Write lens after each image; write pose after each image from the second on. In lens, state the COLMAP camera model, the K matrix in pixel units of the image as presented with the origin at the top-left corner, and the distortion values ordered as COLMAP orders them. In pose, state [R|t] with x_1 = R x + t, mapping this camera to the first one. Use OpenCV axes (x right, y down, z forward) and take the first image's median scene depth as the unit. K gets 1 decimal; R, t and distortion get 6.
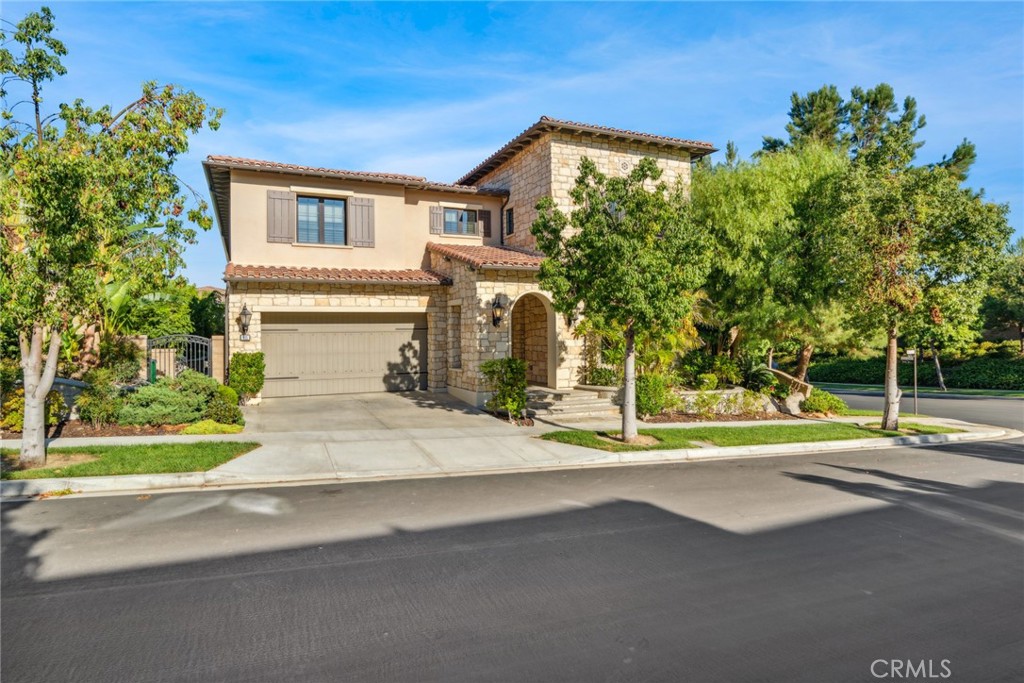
lens RADIAL K [[564.6, 0, 514.4], [0, 564.6, 338.2], [0, 0, 1]] dist [0.003618, 0.000195]
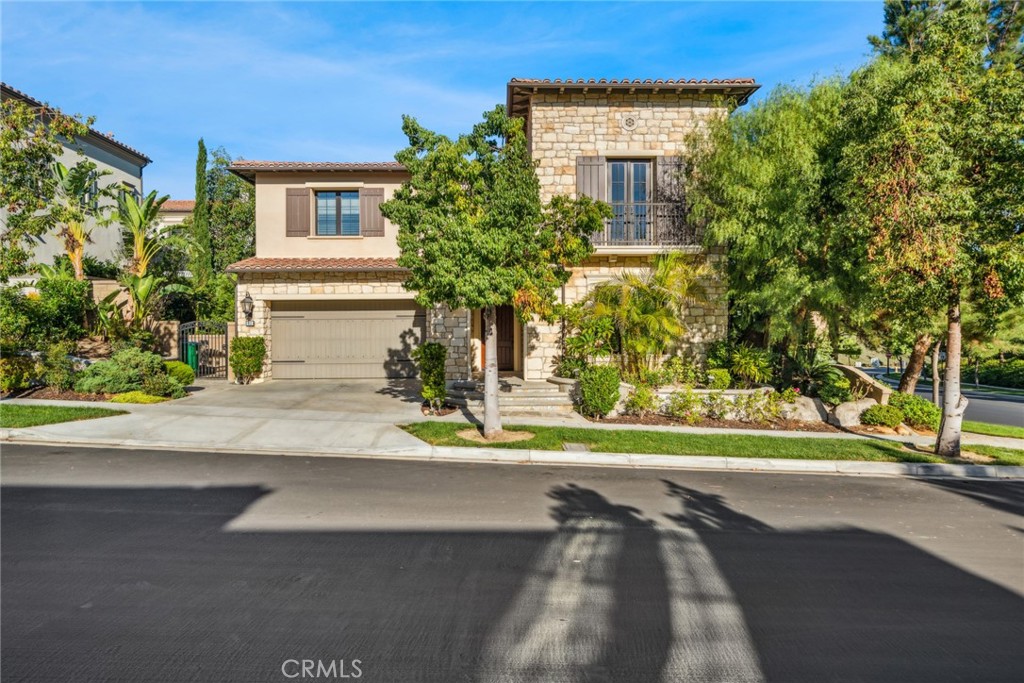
lens RADIAL K [[585.3, 0, 512.3], [0, 585.3, 344.3], [0, 0, 1]] dist [0.003501, 0.000652]
pose [[0.924099, 0.011564, -0.381978, 0.402590], [-0.005061, 0.999825, 0.018025, 0.015439], [0.382120, -0.014723, 0.923995, 0.123086]]
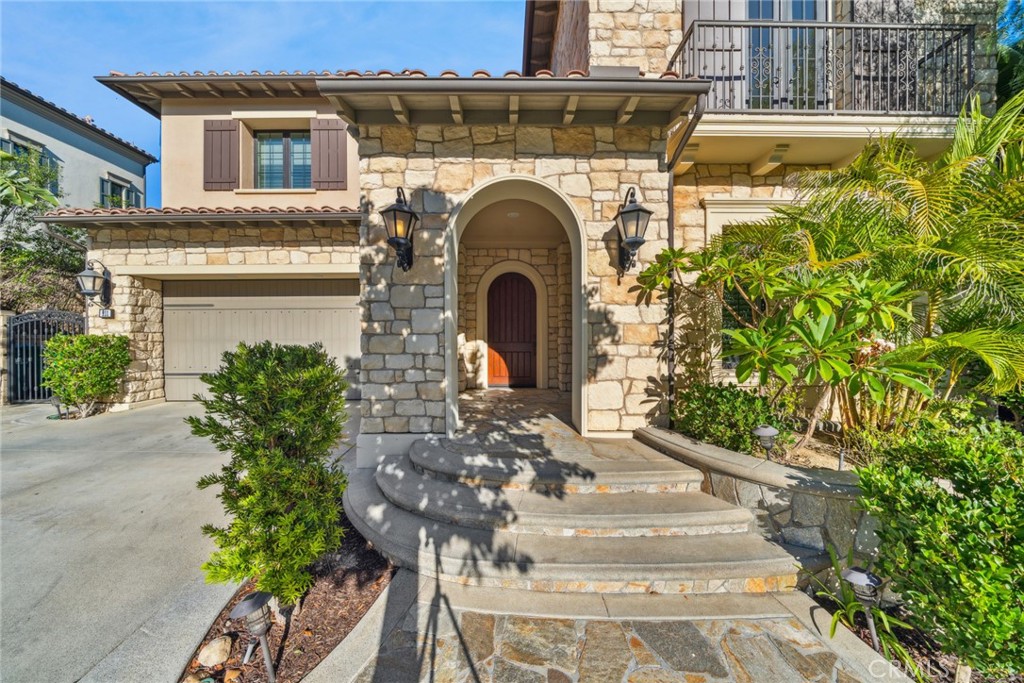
lens RADIAL K [[351.8, 0, 505.7], [0, 351.8, 344.7], [0, 0, 1]] dist [-0.005121, 0.000569]
pose [[0.914749, 0.011163, -0.403868, 0.119225], [-0.005842, 0.999879, 0.014405, 0.025498], [0.403980, -0.010818, 0.914704, 0.742680]]
